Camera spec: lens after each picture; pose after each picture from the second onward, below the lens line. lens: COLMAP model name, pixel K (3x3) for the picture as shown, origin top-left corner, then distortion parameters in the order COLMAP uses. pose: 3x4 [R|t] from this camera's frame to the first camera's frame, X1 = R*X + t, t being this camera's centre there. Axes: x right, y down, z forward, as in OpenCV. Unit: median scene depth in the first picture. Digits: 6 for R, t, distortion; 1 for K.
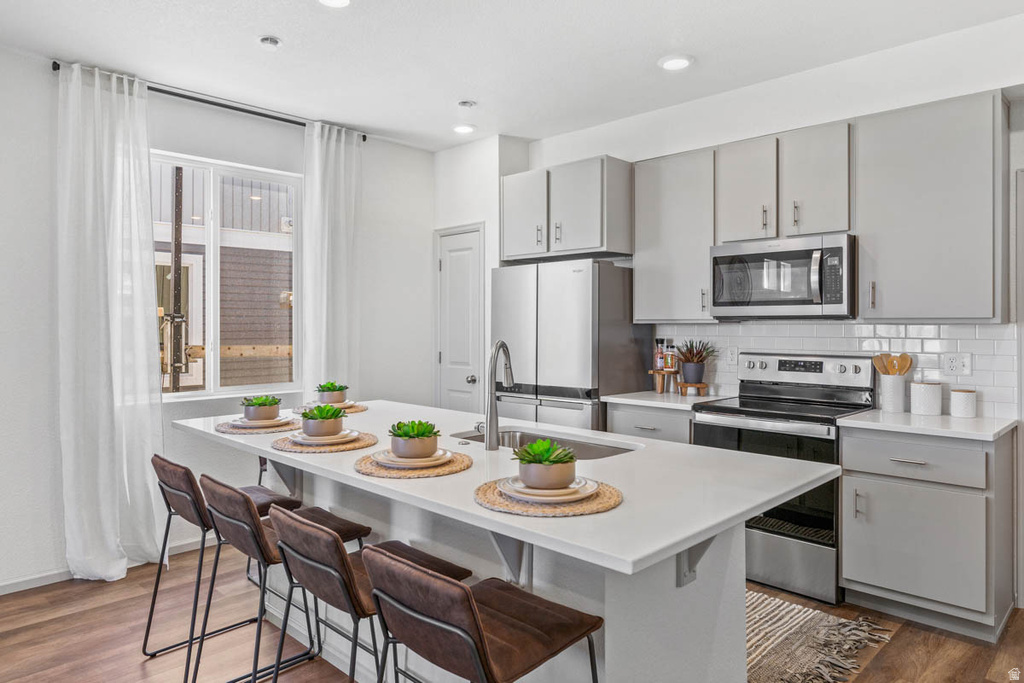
lens RADIAL K [[648.1, 0, 511.0], [0, 648.1, 325.3], [0, 0, 1]] dist [-0.009233, 0.003206]
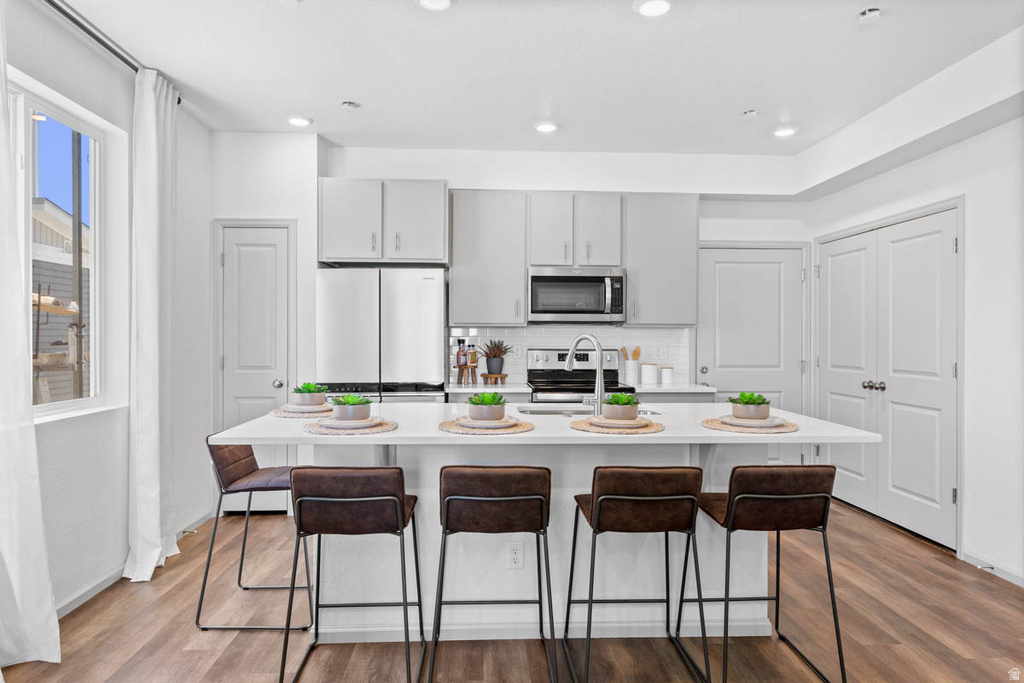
lens RADIAL K [[648.1, 0, 509.4], [0, 648.1, 336.7], [0, 0, 1]] dist [-0.009233, 0.003206]
pose [[0.672765, 0.002726, 0.739851, -0.672805], [-0.001738, 0.999996, -0.002104, 0.020336], [-0.739854, 0.000130, 0.672767, 0.146804]]
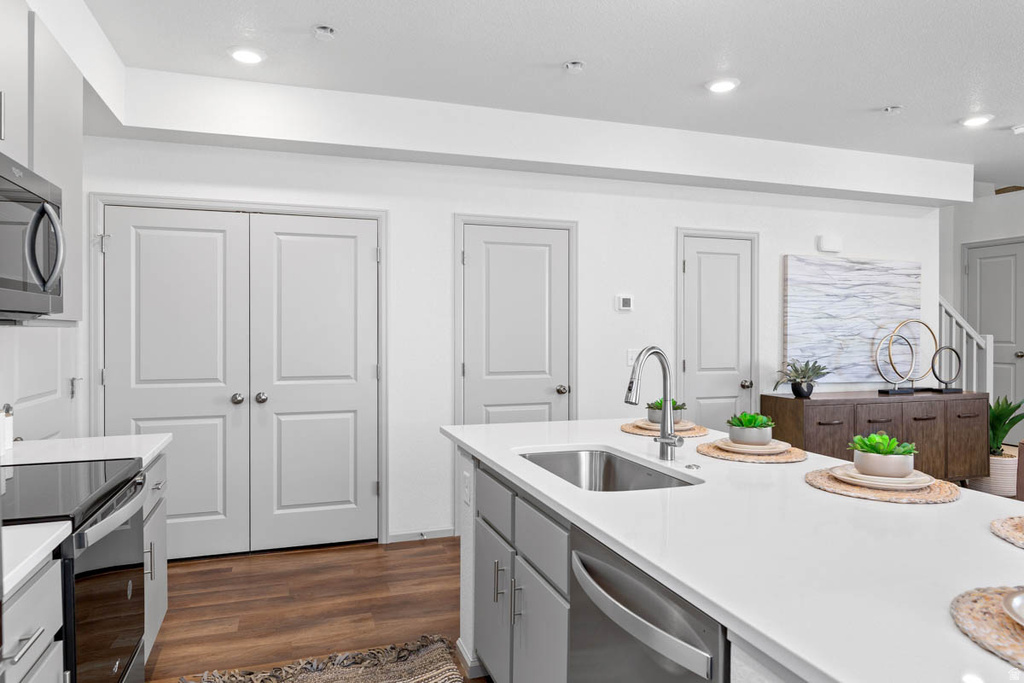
lens RADIAL K [[648.1, 0, 488.2], [0, 648.1, 337.0], [0, 0, 1]] dist [-0.009233, 0.003206]
pose [[-0.890906, -0.005112, 0.454159, -0.122345], [0.000172, 0.999933, 0.011591, 0.000027], [-0.454188, 0.010404, -0.890845, 1.180041]]
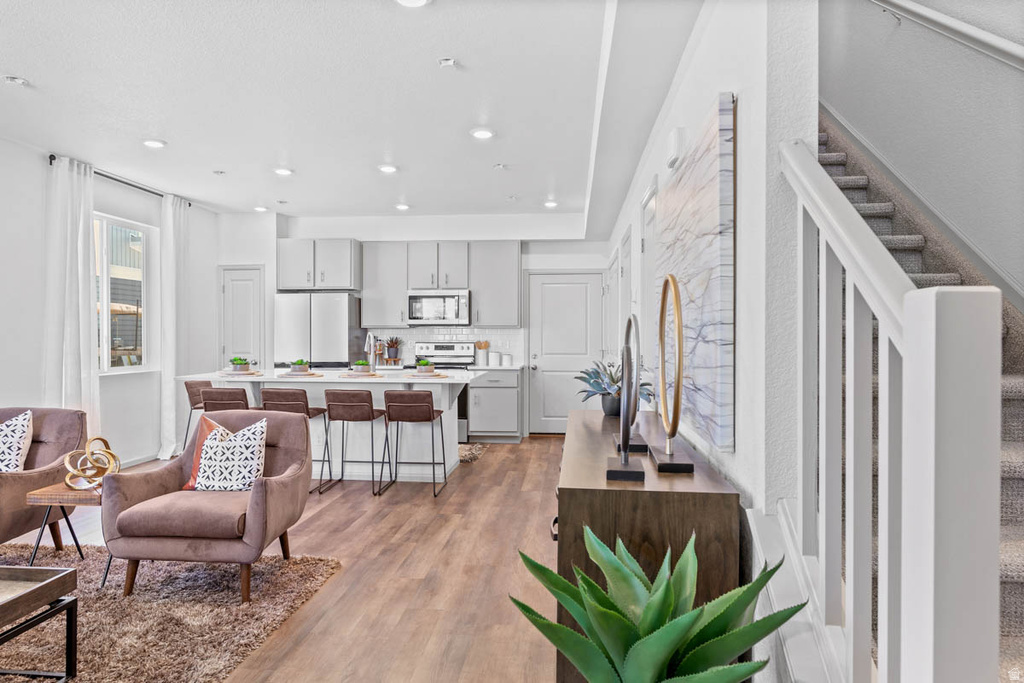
lens RADIAL K [[648.1, 0, 515.2], [0, 648.1, 340.1], [0, 0, 1]] dist [-0.009233, 0.003206]
pose [[0.767520, -0.002327, 0.641021, -0.742873], [0.000341, 0.999995, 0.003221, 0.030054], [-0.641025, -0.002254, 0.767516, -0.798244]]
